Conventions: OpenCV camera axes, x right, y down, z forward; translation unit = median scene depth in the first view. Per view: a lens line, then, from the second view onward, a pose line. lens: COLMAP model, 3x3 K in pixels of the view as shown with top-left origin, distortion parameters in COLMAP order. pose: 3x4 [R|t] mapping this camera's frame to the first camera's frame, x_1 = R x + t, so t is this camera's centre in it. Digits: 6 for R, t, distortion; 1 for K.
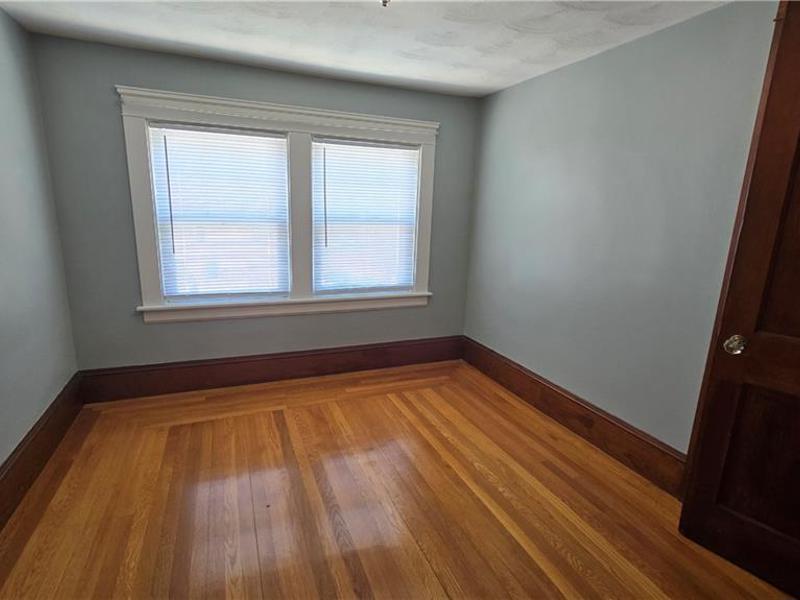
lens RADIAL K [[462.6, 0, 400.0], [0, 462.6, 300.0], [0, 0, 1]] dist [-0.001386, -0.000174]
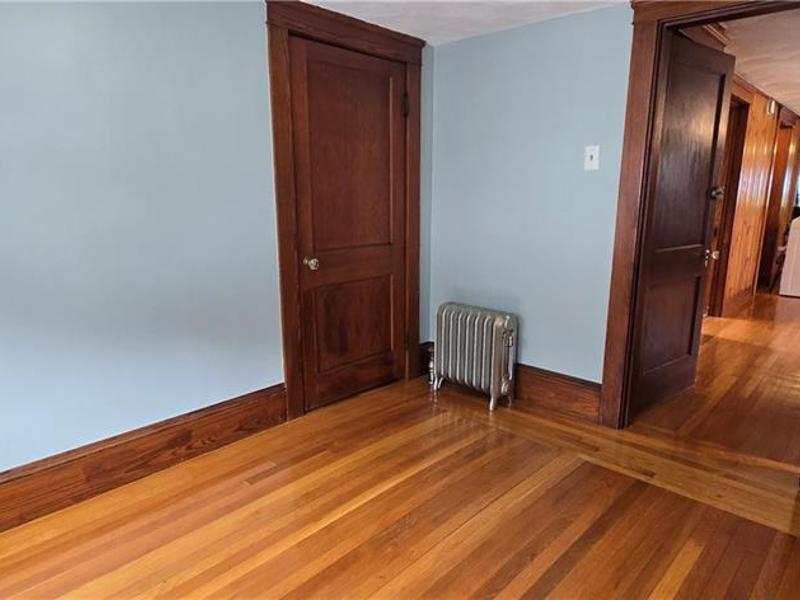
lens RADIAL K [[532.4, 0, 403.8], [0, 532.4, 308.1], [0, 0, 1]] dist [-0.005483, -0.001484]
pose [[-0.432798, -0.230085, 0.871635, -0.582254], [0.172958, 0.927726, 0.330771, -0.214112], [-0.884744, 0.293913, -0.361723, 1.016692]]
